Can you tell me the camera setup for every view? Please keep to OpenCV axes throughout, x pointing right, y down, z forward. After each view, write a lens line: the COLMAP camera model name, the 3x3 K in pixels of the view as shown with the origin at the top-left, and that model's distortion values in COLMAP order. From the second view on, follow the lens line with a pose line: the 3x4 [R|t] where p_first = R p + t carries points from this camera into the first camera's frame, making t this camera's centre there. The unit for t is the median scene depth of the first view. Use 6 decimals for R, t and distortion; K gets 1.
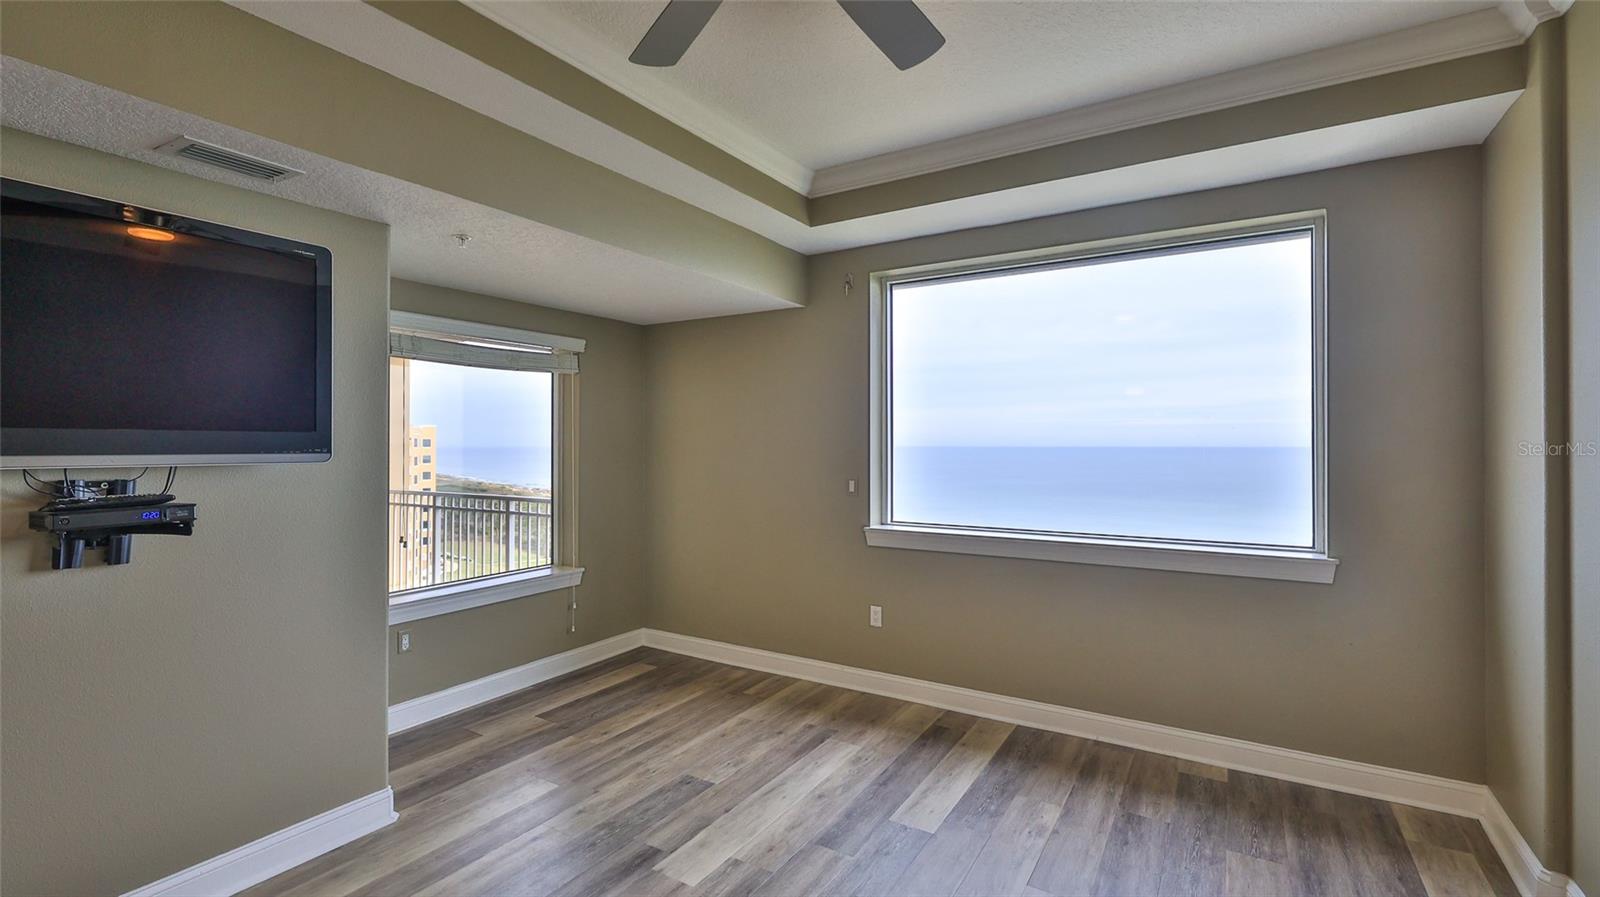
lens RADIAL K [[703.4, 0, 793.2], [0, 703.4, 442.1], [0, 0, 1]] dist [-0.000037, 0.000092]
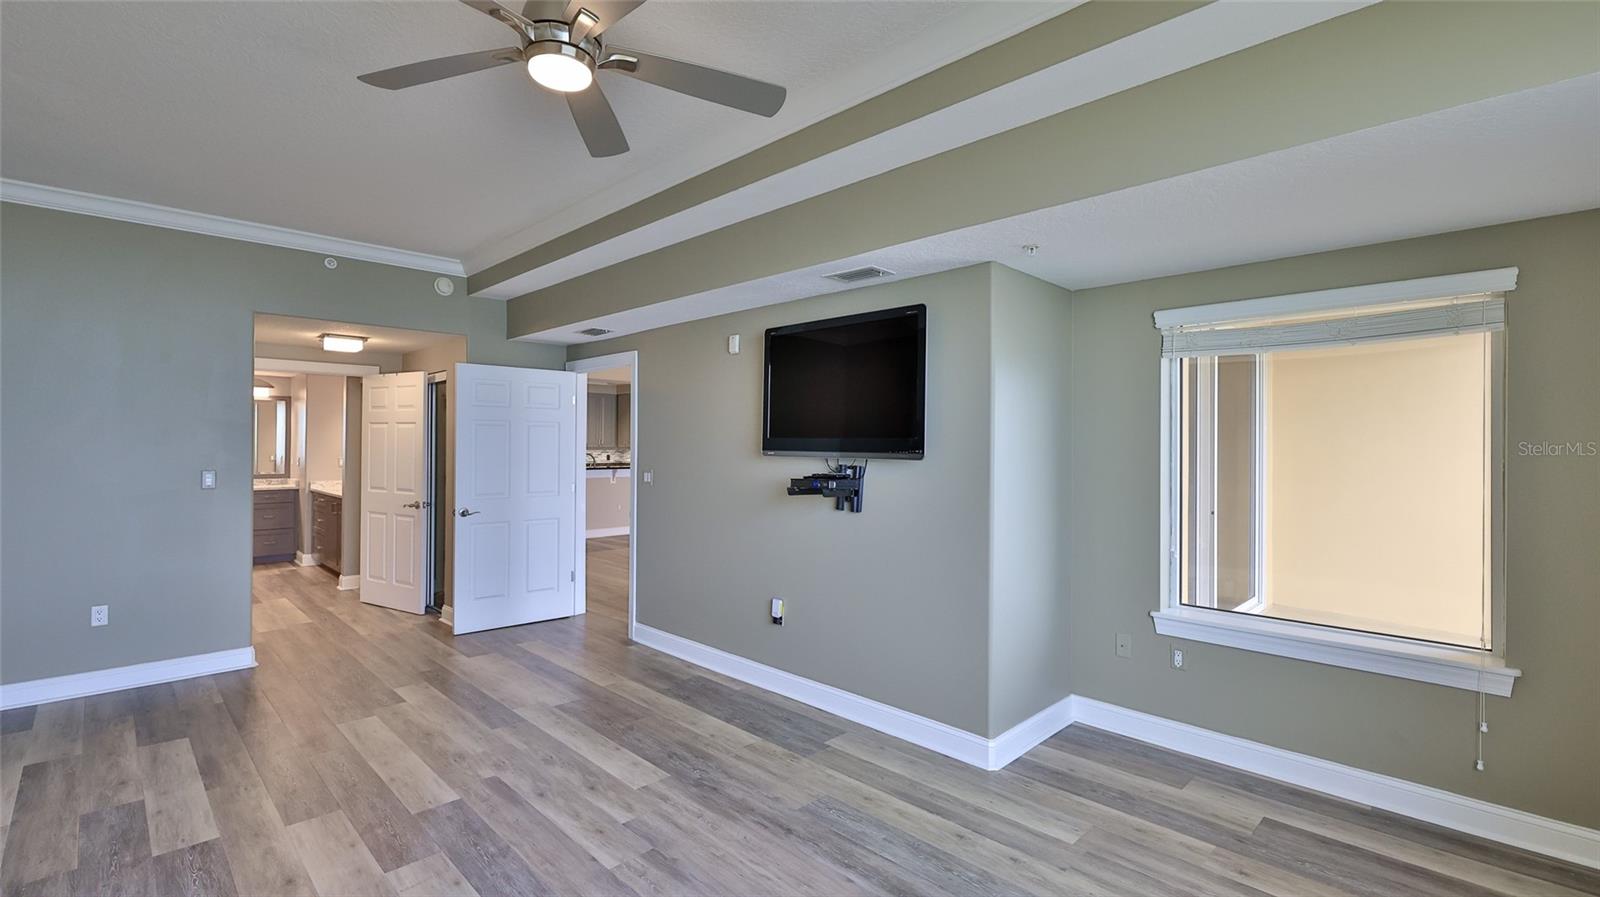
lens RADIAL K [[707.5, 0, 795.2], [0, 707.5, 443.5], [0, 0, 1]] dist [-0.000529, -0.000022]
pose [[-0.225814, -0.002022, -0.974168, 0.510024], [-0.004521, 0.999989, -0.001027, -0.000729], [0.974160, 0.004173, -0.225821, 0.743658]]
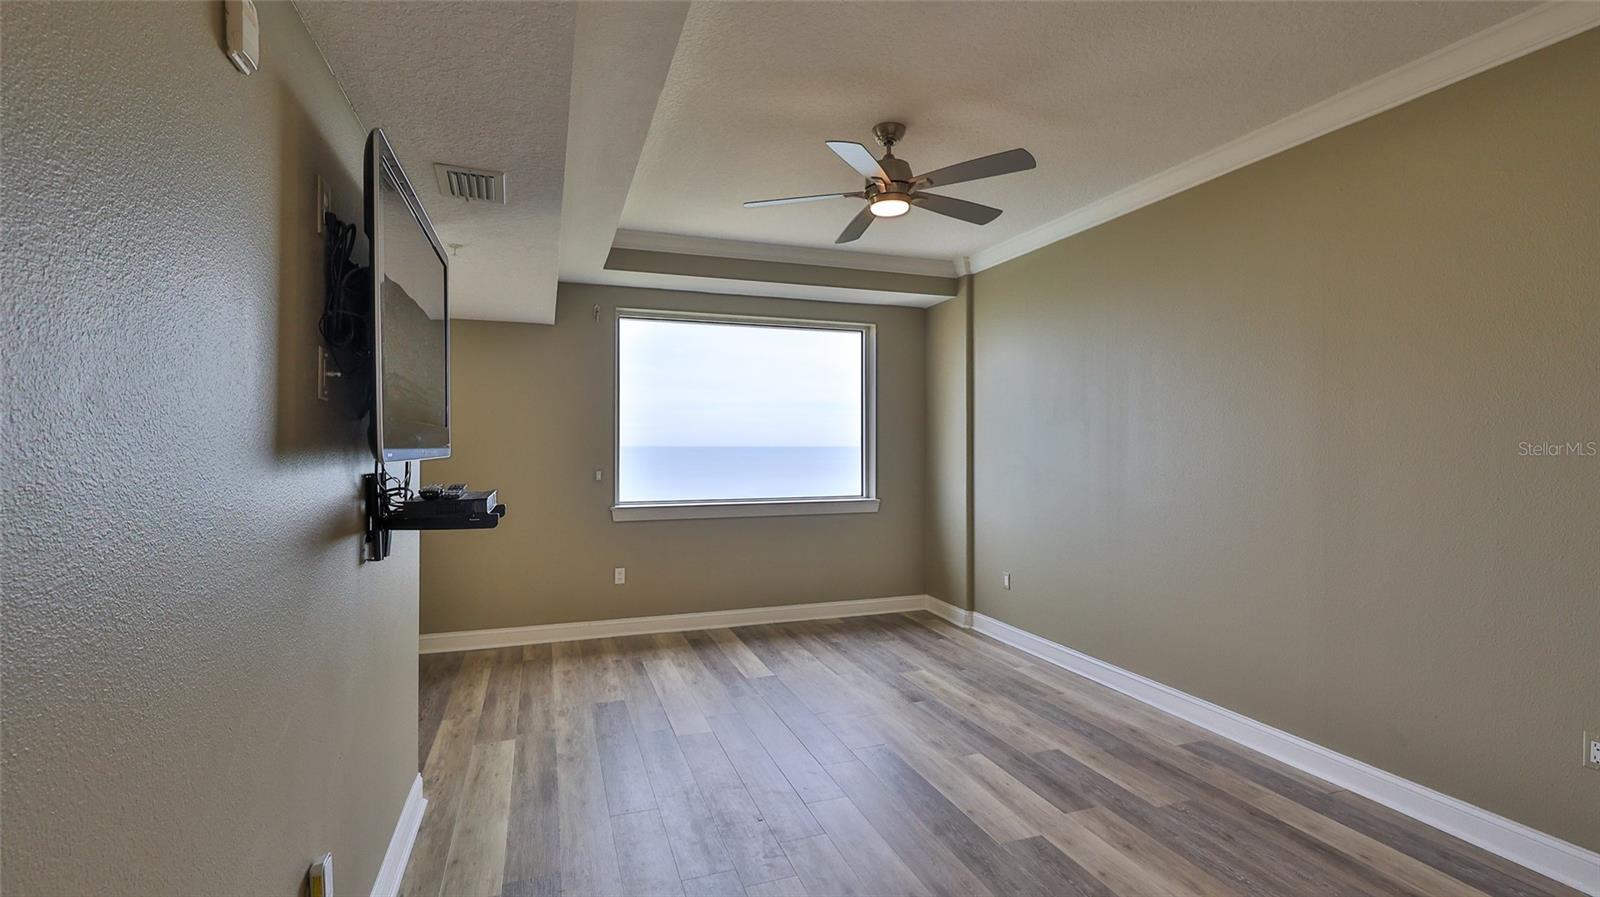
lens RADIAL K [[707.5, 0, 795.2], [0, 707.5, 443.5], [0, 0, 1]] dist [-0.000529, -0.000022]
pose [[0.621275, 0.002144, 0.783589, -0.819659], [-0.003428, 0.999994, -0.000019, 0.006098], [-0.783585, -0.002675, 0.621279, -0.058636]]
